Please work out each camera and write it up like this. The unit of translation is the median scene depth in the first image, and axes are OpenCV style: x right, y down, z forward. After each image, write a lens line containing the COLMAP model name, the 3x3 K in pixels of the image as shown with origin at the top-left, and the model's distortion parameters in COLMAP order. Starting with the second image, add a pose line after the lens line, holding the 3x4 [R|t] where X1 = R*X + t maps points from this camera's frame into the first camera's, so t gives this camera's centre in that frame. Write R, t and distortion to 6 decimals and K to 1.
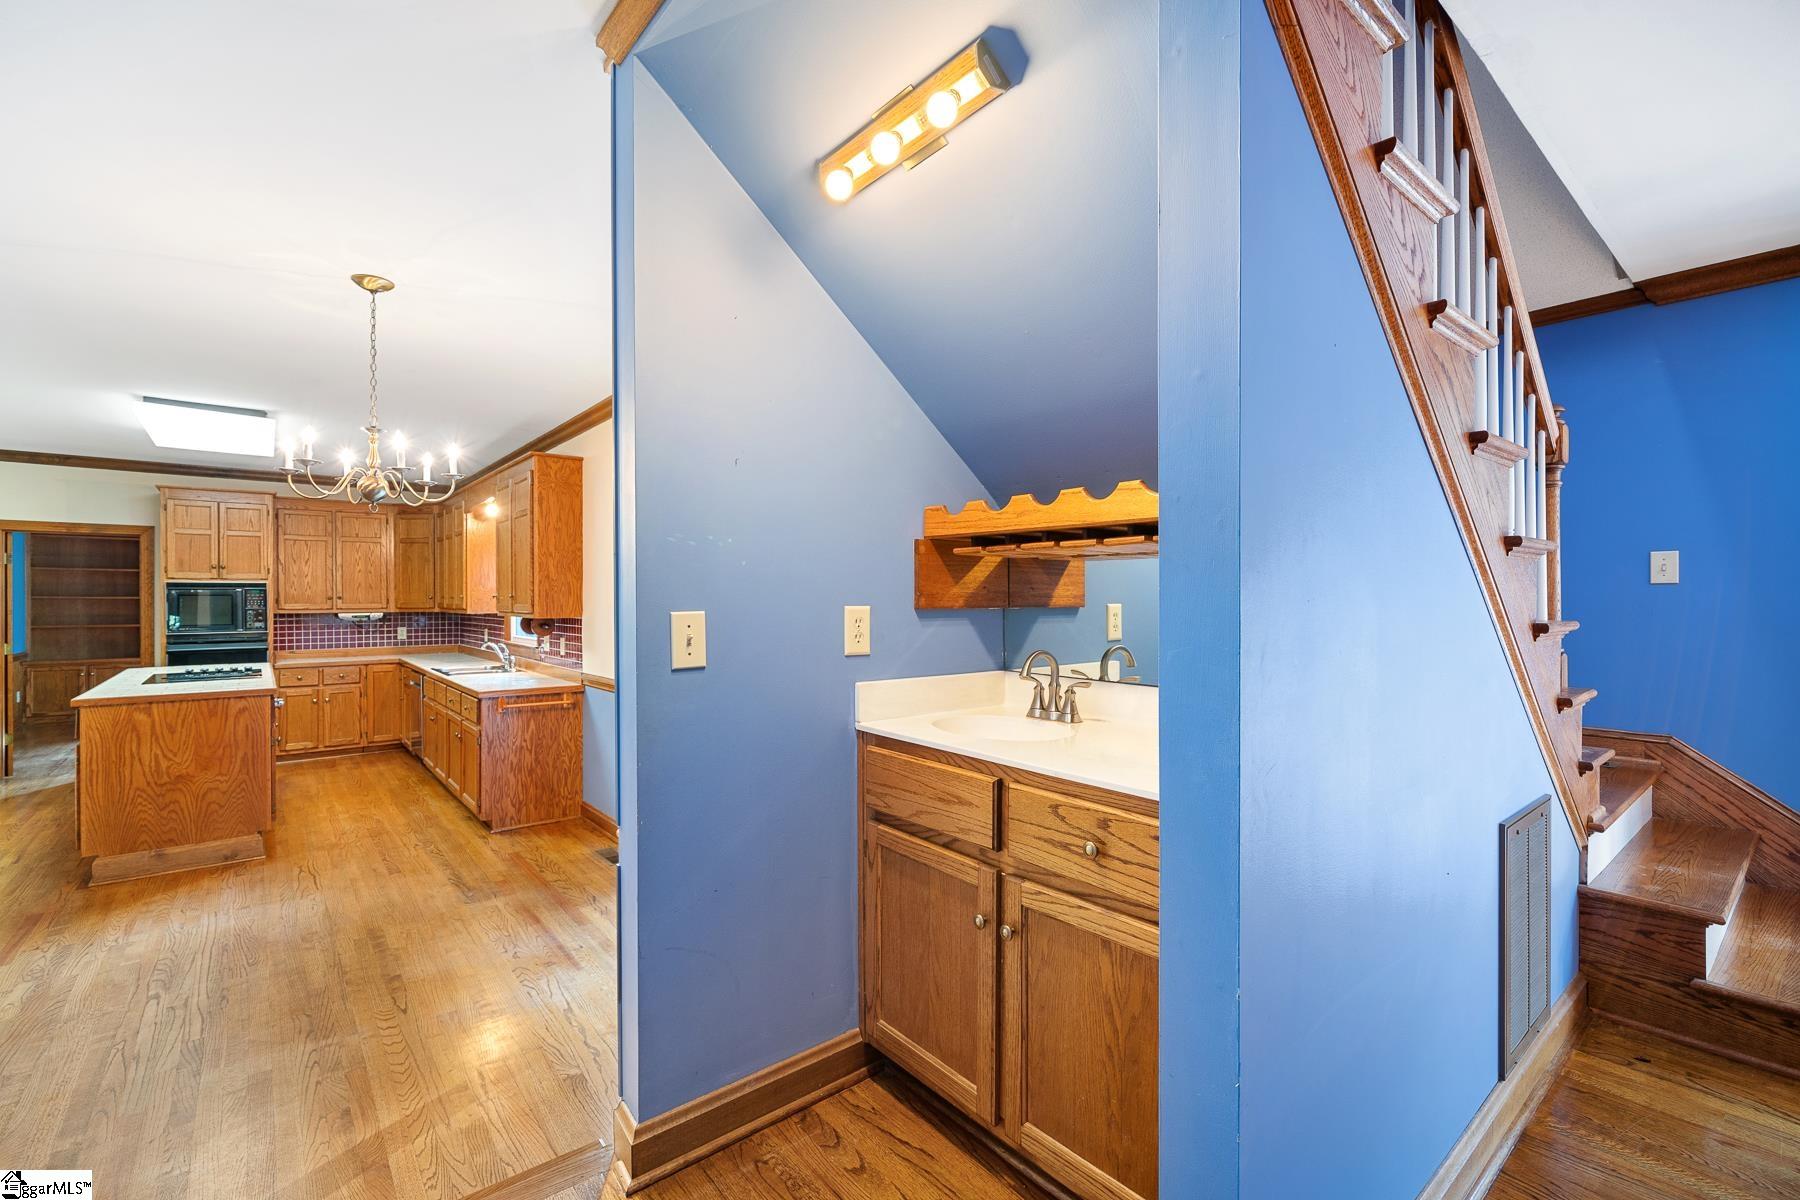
lens RADIAL K [[770.6, 0, 905.2], [0, 770.6, 603.3], [0, 0, 1]] dist [0.009325, 0.000410]
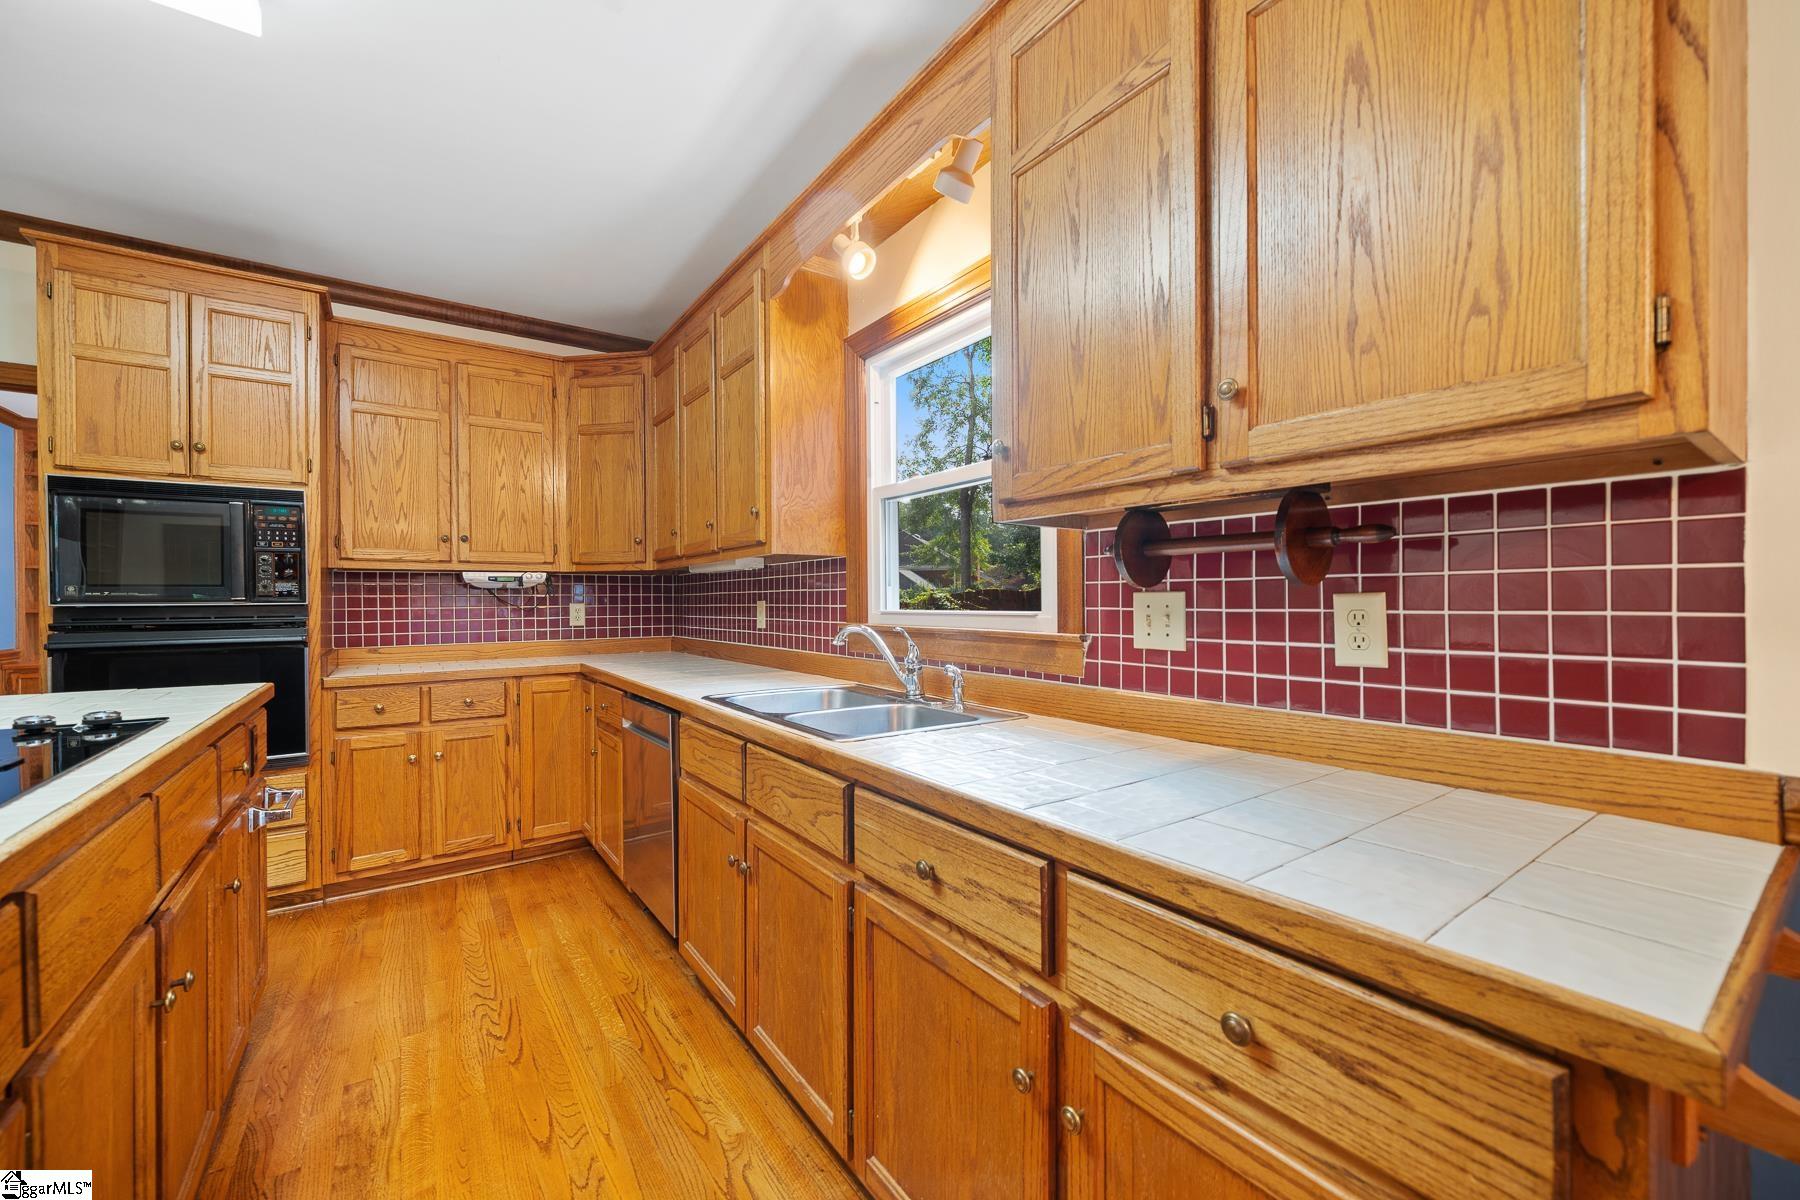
lens RADIAL K [[727.6, 0, 938.0], [0, 727.6, 599.8], [0, 0, 1]] dist [-0.003412, -0.000116]
pose [[0.998240, -0.004809, -0.059110, -0.471201], [0.004584, 0.999982, -0.003935, 0.039711], [0.059128, 0.003658, 0.998244, 0.651735]]
